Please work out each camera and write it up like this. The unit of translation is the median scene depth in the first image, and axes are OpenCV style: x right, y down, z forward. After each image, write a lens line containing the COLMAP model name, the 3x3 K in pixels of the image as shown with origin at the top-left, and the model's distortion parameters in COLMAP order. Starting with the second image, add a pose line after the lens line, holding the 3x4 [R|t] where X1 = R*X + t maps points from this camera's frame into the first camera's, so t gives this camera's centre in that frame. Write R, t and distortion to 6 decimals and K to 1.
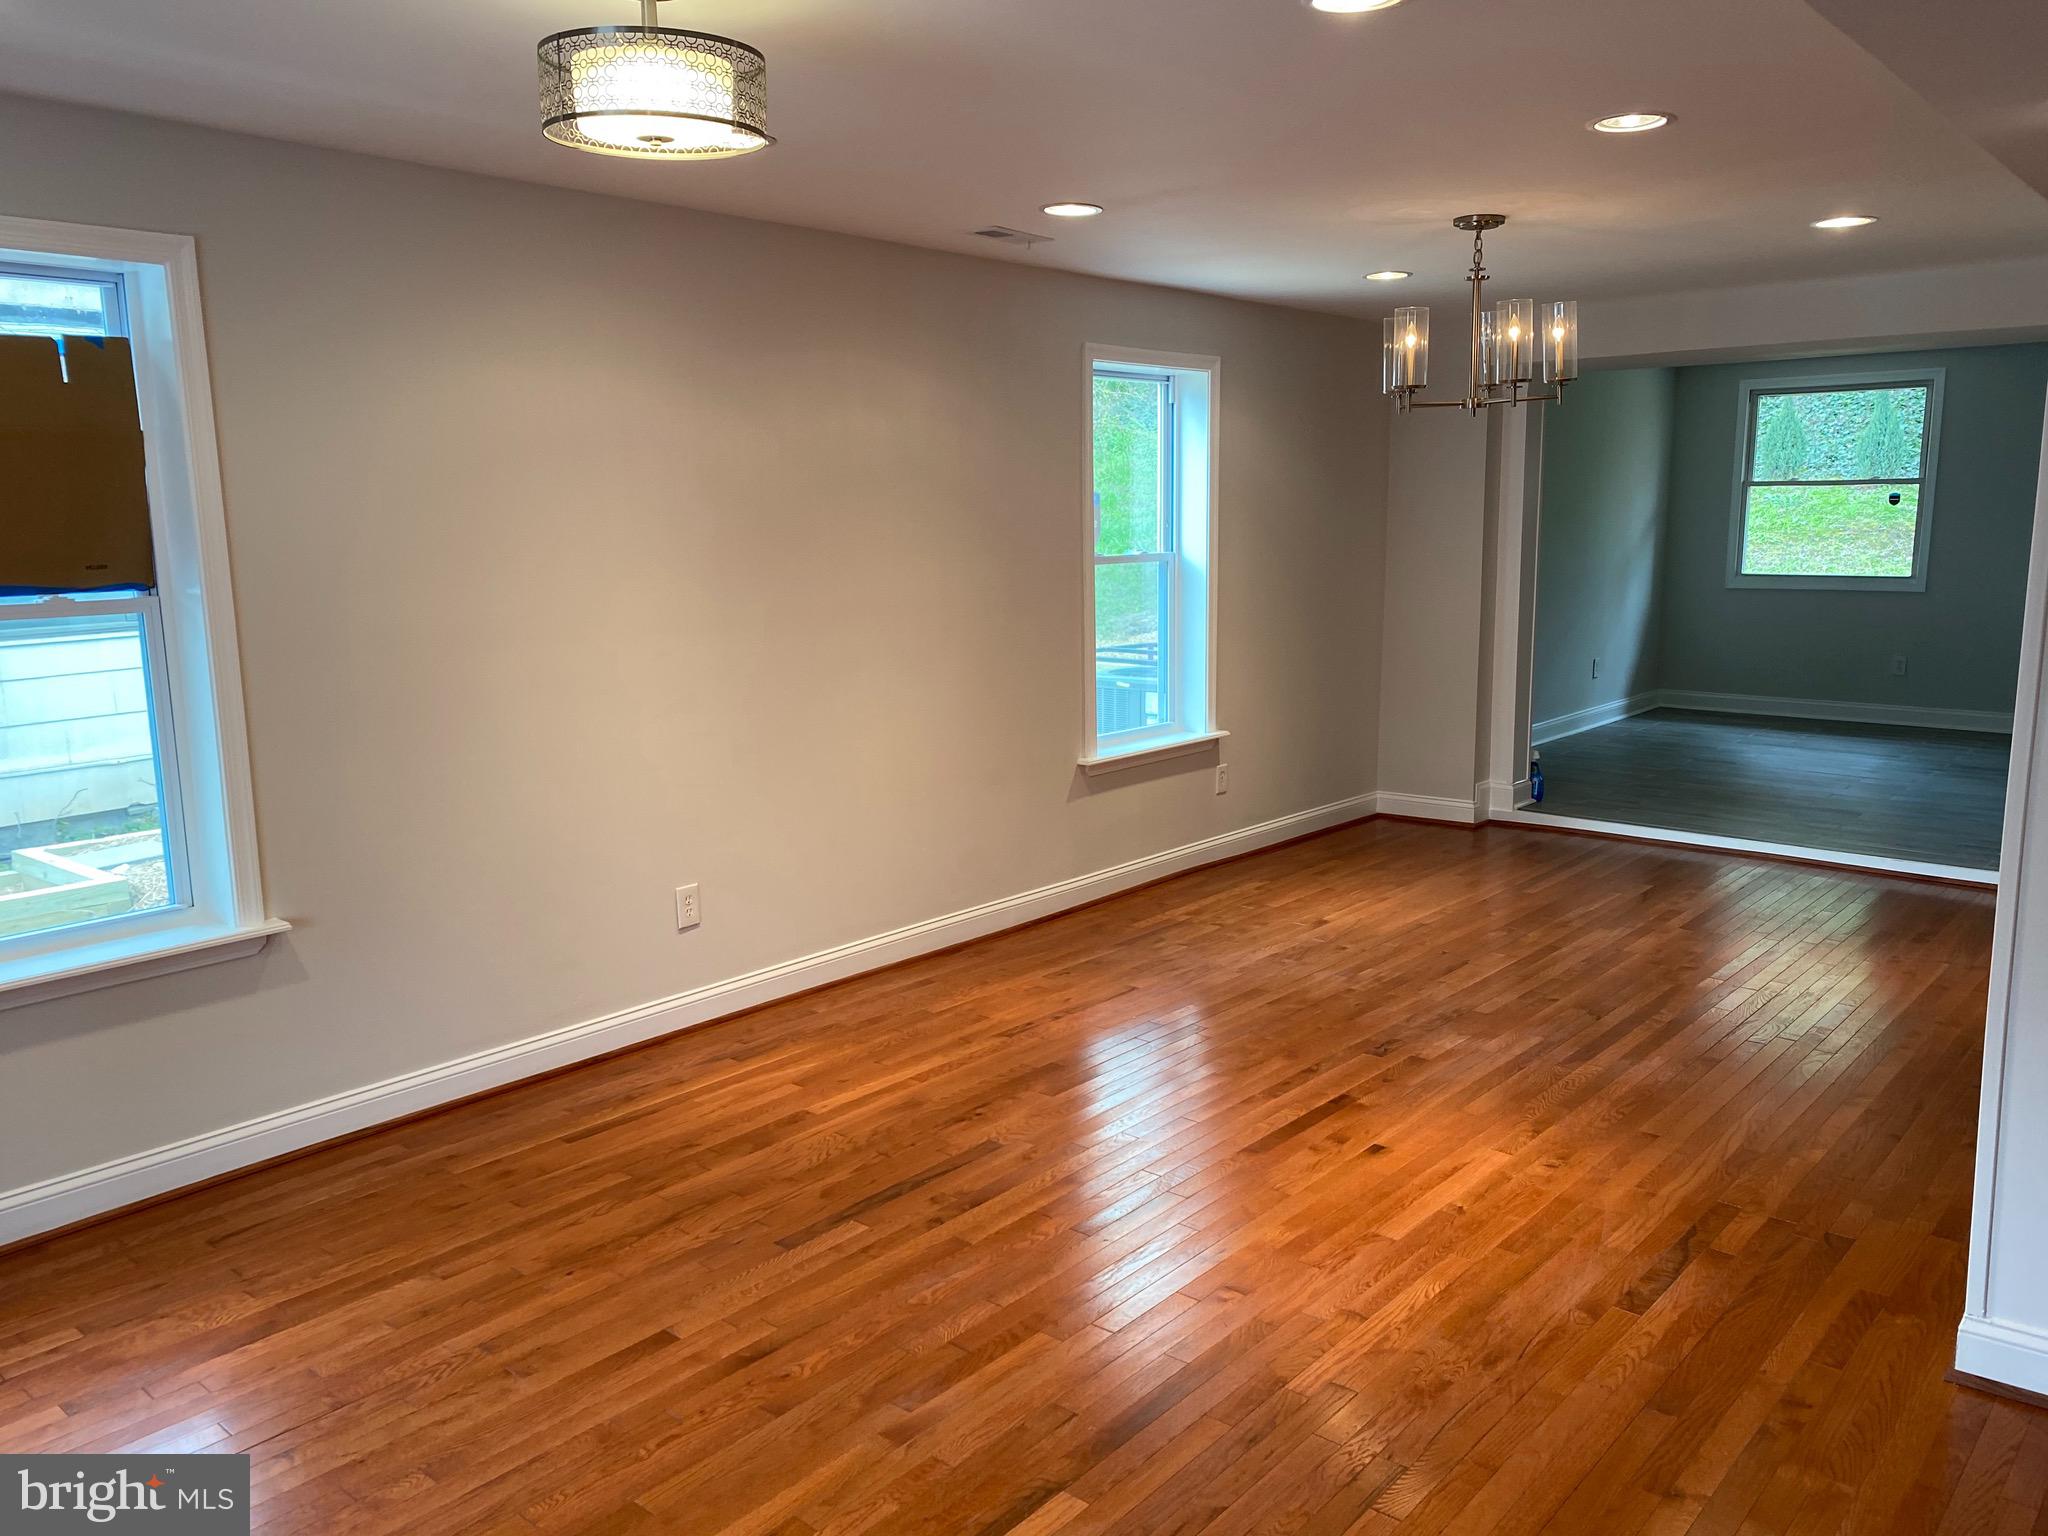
lens RADIAL K [[1562.4, 0, 1011.7], [0, 1562.4, 778.7], [0, 0, 1]] dist [0.029144, -0.026073]
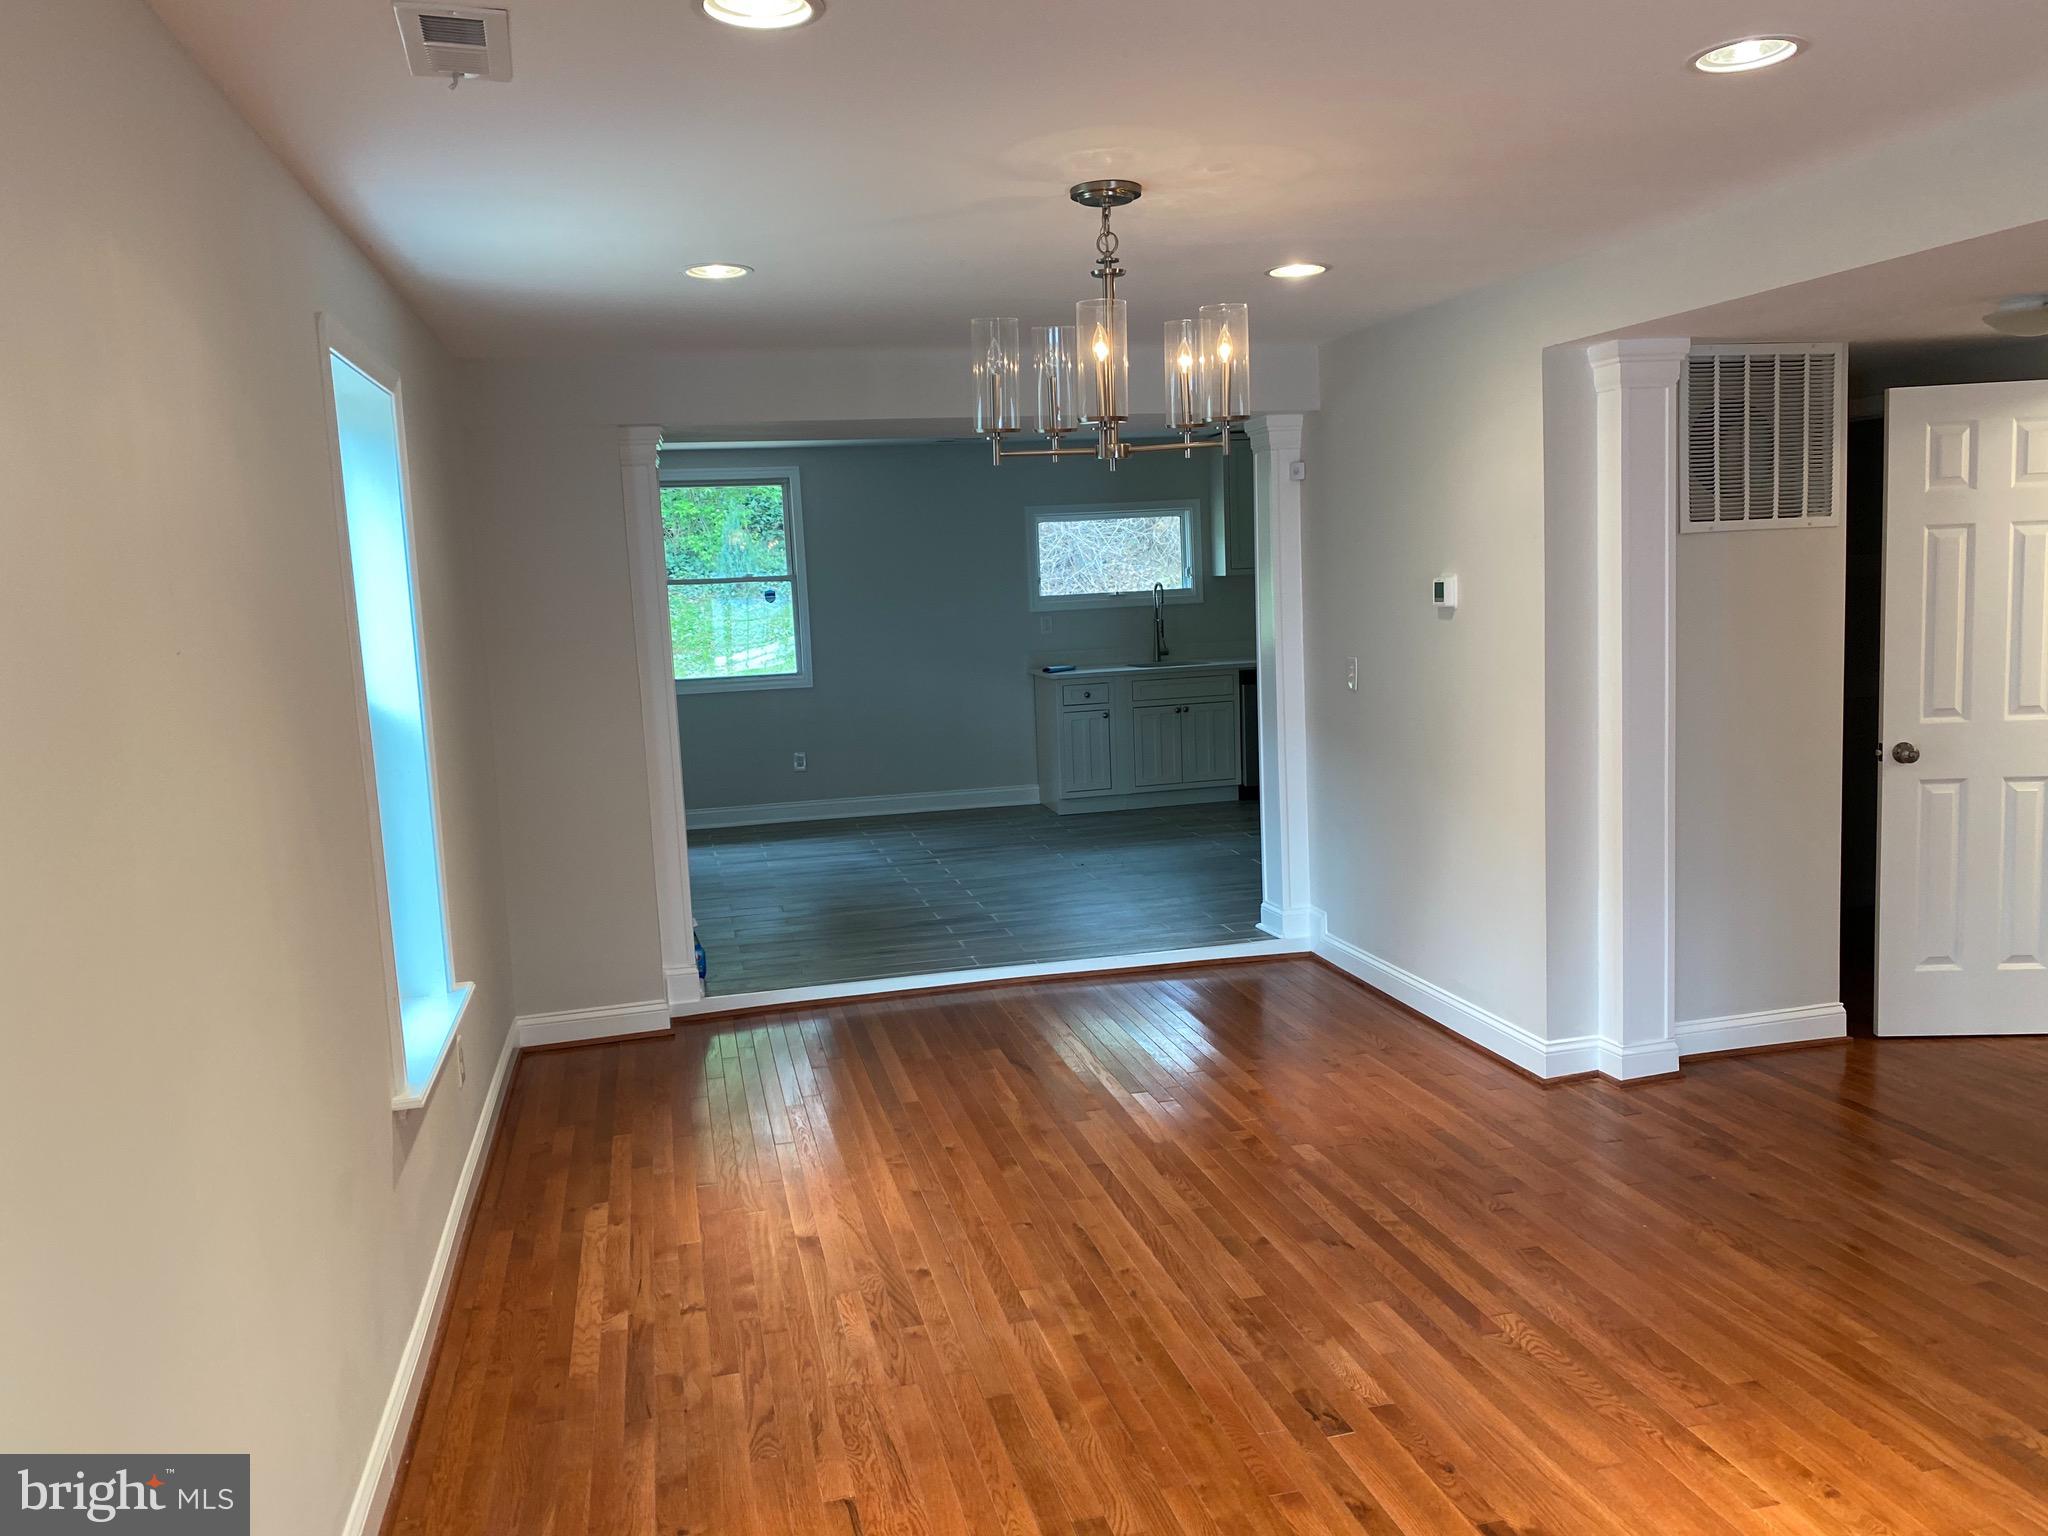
lens RADIAL K [[1562.4, 0, 1027.7], [0, 1562.4, 755.4], [0, 0, 1]] dist [0.029144, -0.026073]
pose [[0.574163, -0.108065, 0.811578, -0.261869], [0.177852, 0.984044, 0.005205, -0.096381], [-0.799190, 0.141352, 0.584221, 0.537806]]
